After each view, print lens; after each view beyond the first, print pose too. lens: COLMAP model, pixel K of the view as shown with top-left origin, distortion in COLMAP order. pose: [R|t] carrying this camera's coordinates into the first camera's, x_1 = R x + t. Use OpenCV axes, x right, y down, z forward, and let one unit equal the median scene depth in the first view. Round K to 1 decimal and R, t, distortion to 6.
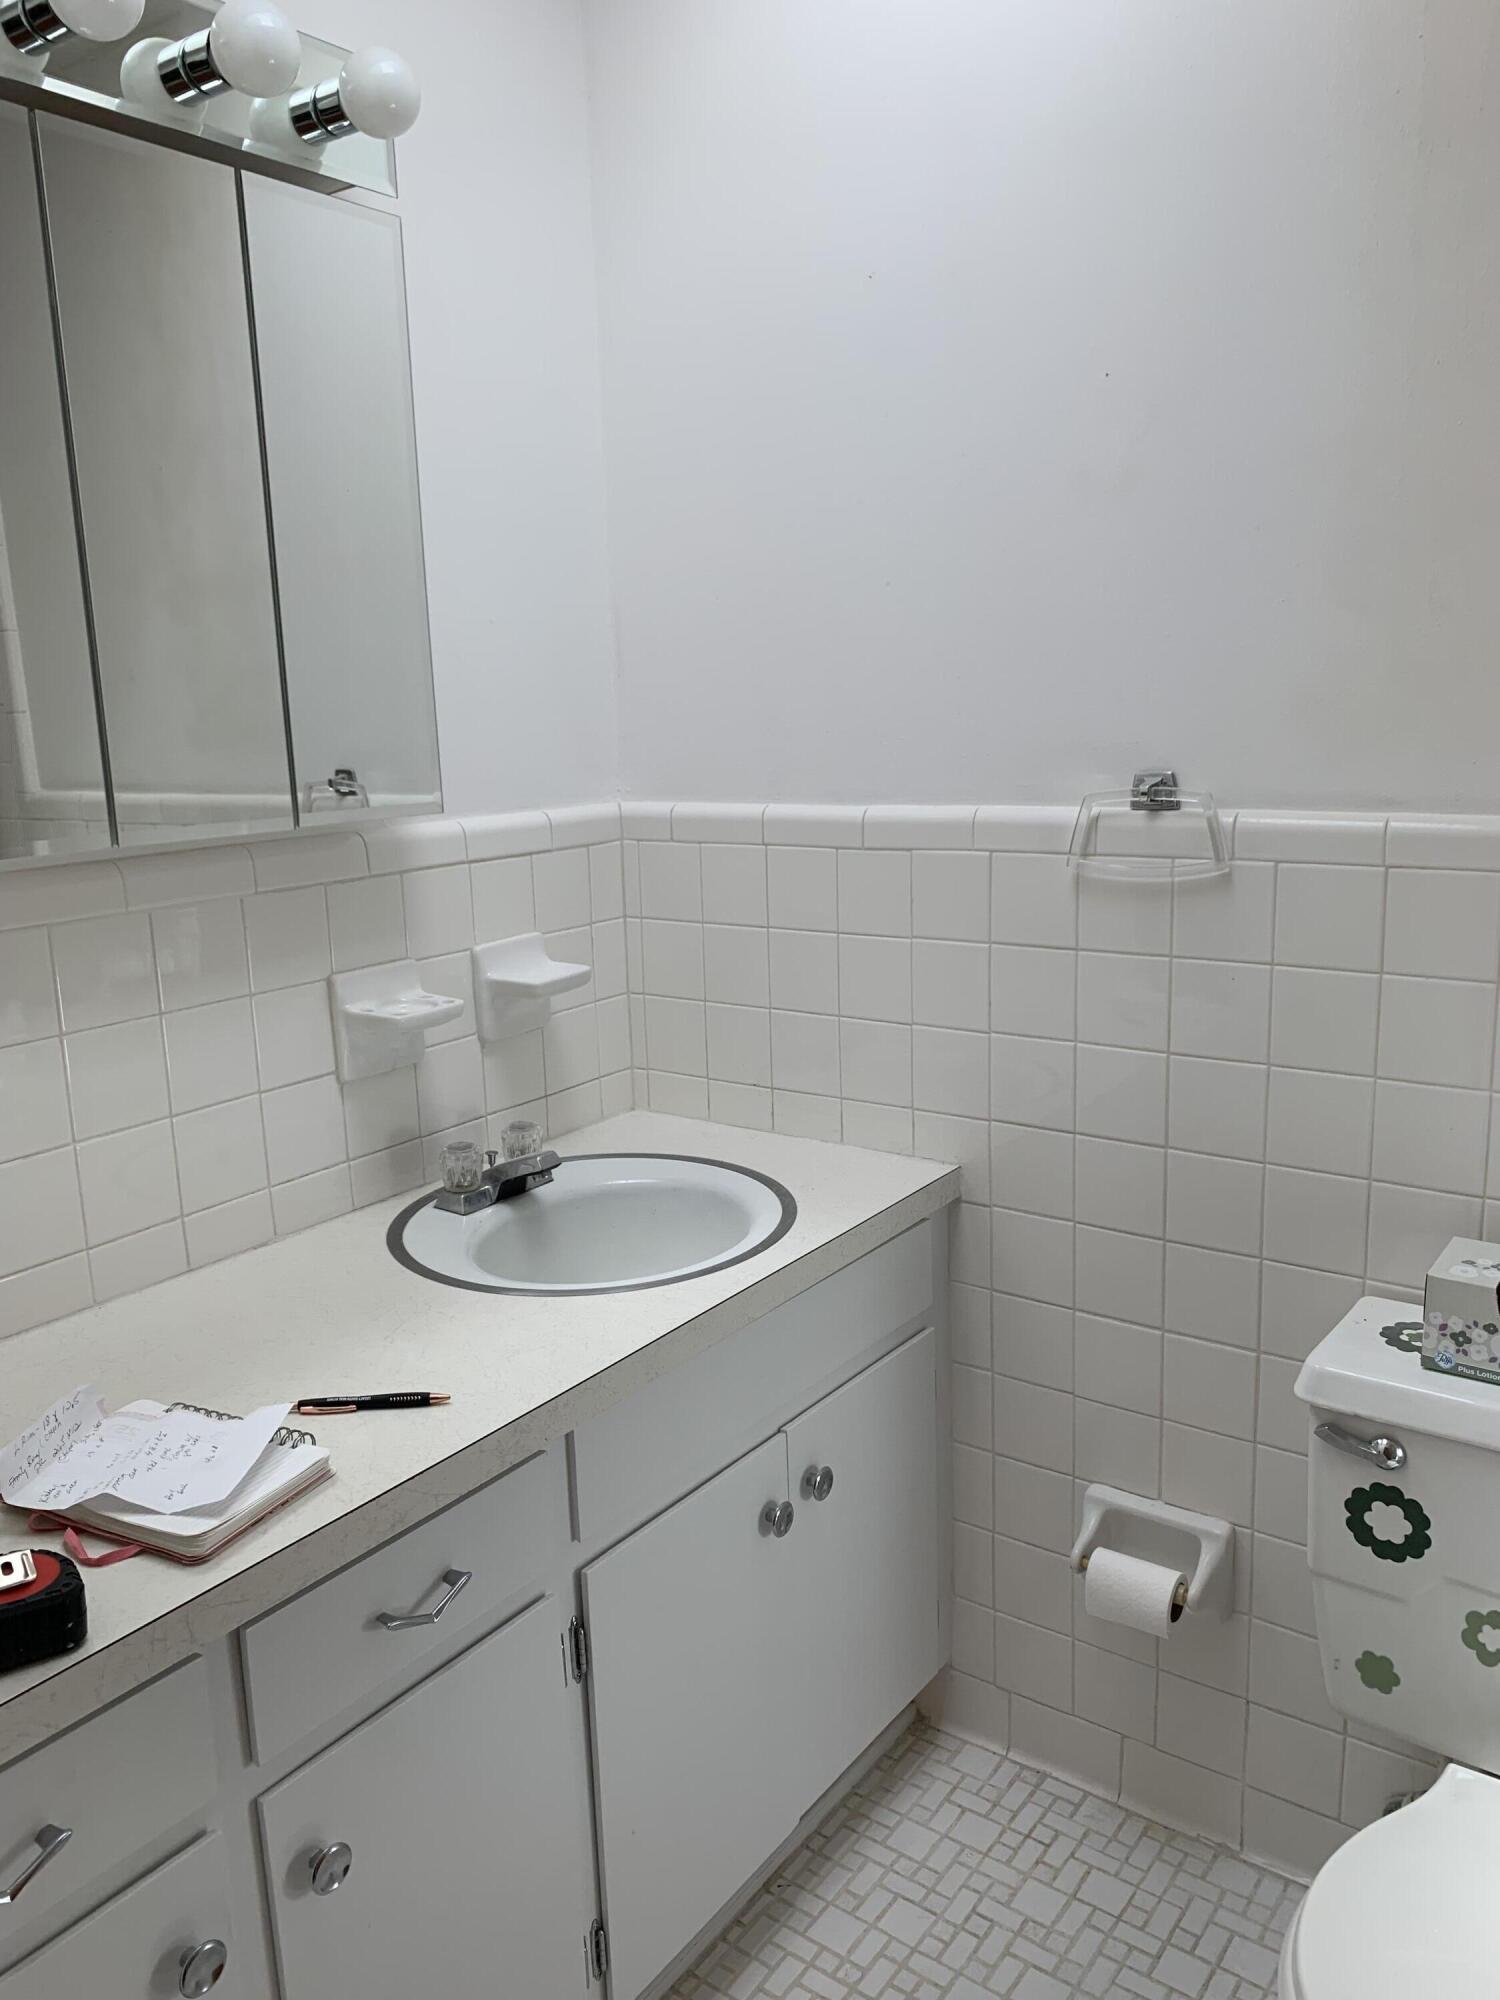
lens RADIAL K [[1529.5, 0, 742.9], [0, 1529.5, 1001.8], [0, 0, 1]] dist [0.028964, -0.015033]
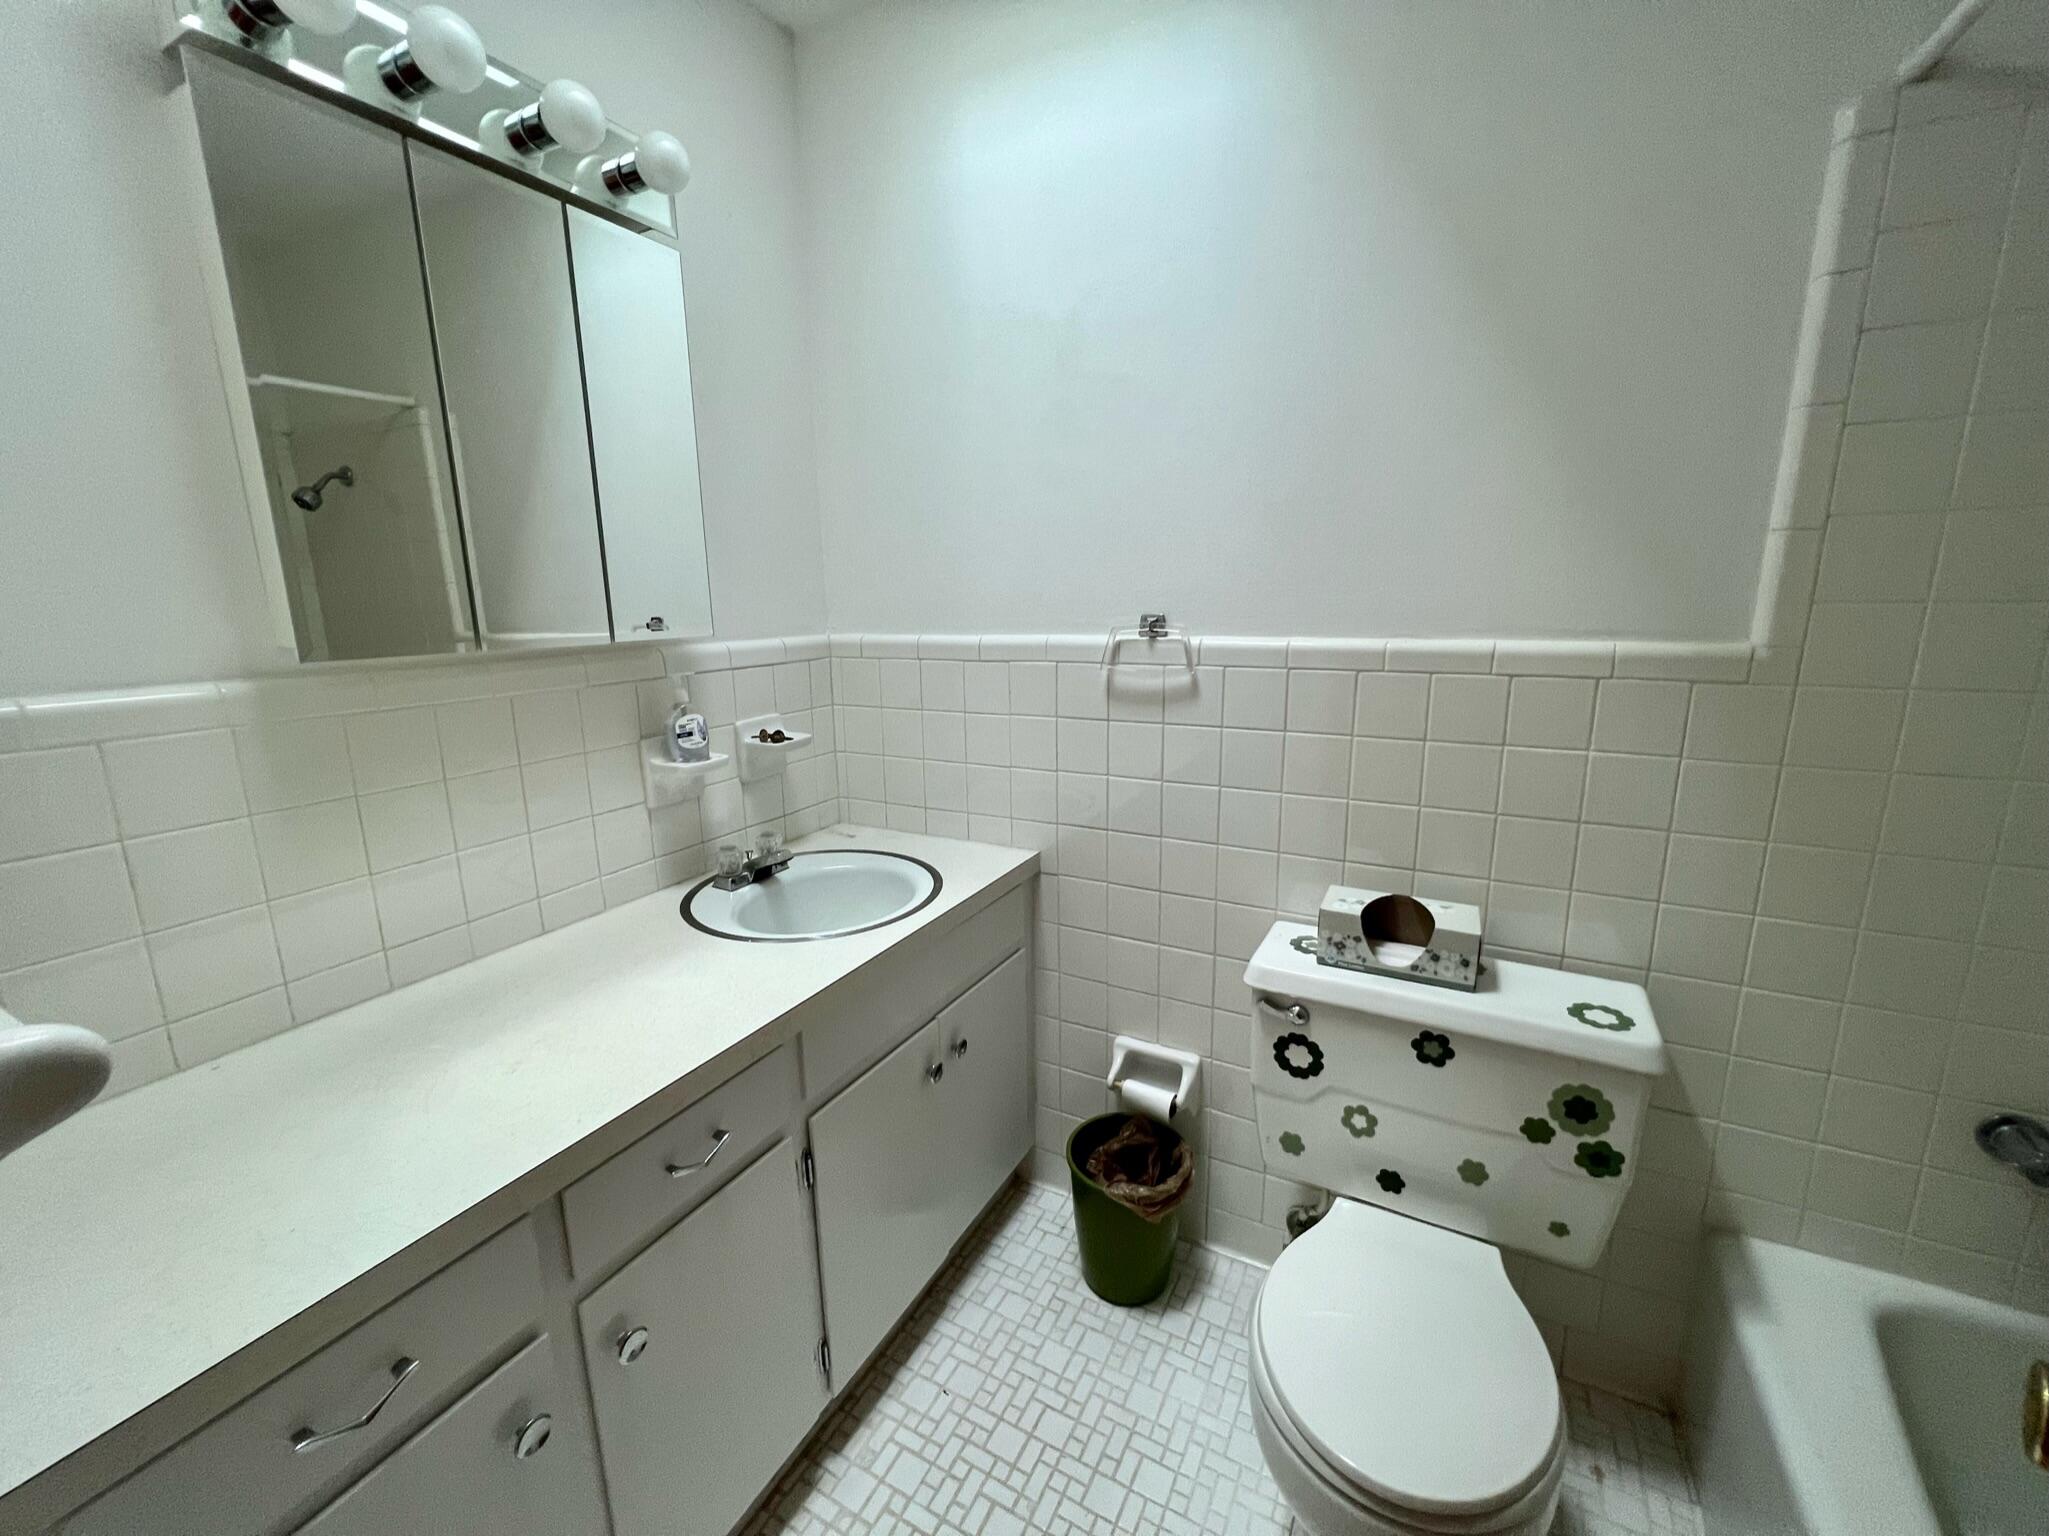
lens RADIAL K [[825.7, 0, 1015.1], [0, 825.7, 762.5], [0, 0, 1]] dist [0.001150, 0.000265]
pose [[0.990653, -0.012566, 0.135826, -0.006508], [0.012744, 0.999919, -0.000447, 0.011487], [-0.135809, 0.002173, 0.990733, 0.125350]]
